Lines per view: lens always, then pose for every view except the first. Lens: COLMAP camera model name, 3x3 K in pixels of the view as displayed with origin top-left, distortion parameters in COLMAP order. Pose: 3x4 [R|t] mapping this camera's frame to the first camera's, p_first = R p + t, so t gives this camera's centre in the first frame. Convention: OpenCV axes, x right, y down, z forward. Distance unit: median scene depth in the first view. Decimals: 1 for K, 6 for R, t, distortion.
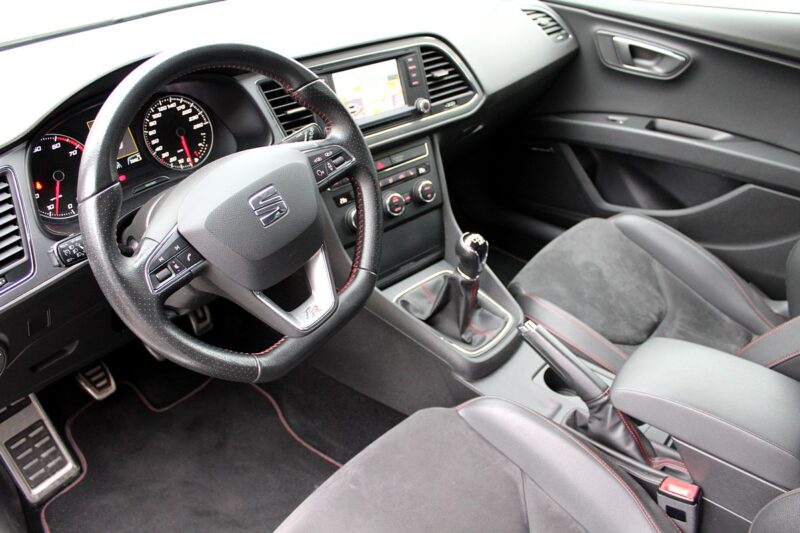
lens RADIAL K [[681.2, 0, 400.0], [0, 681.2, 266.5], [0, 0, 1]] dist [-0.162367, 0.179532]
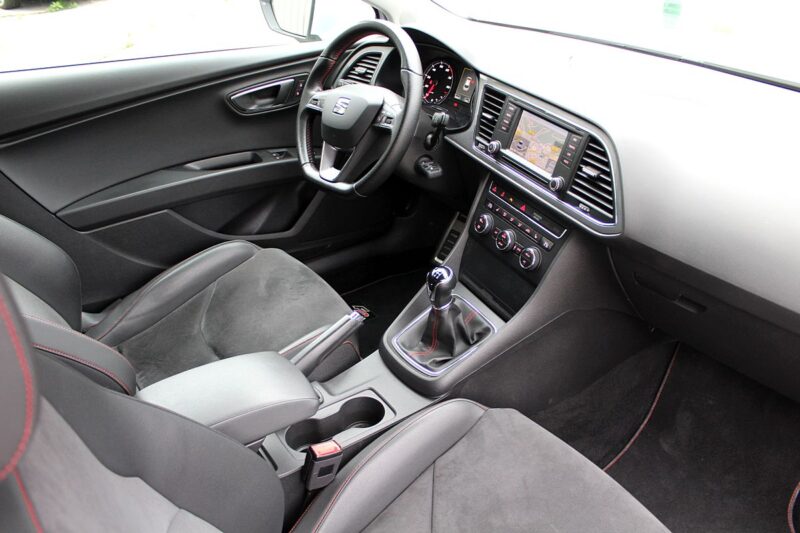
lens RADIAL K [[681.2, 0, 400.0], [0, 681.2, 266.5], [0, 0, 1]] dist [-0.162367, 0.179532]
pose [[-0.240750, 0.500455, -0.831616, 0.978015], [-0.523871, 0.654291, 0.545402, -0.580392], [0.817067, 0.566965, 0.104653, 0.778226]]
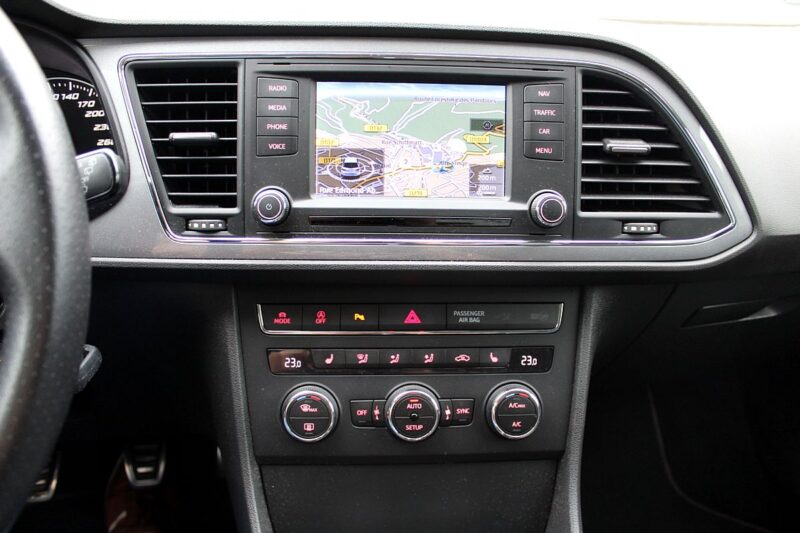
lens RADIAL K [[681.2, 0, 400.0], [0, 681.2, 266.5], [0, 0, 1]] dist [-0.162367, 0.179532]
pose [[0.771906, 0.255731, -0.582034, 0.210718], [-0.356041, 0.932376, -0.062526, -0.149484], [0.526685, 0.255492, 0.810757, 0.635959]]
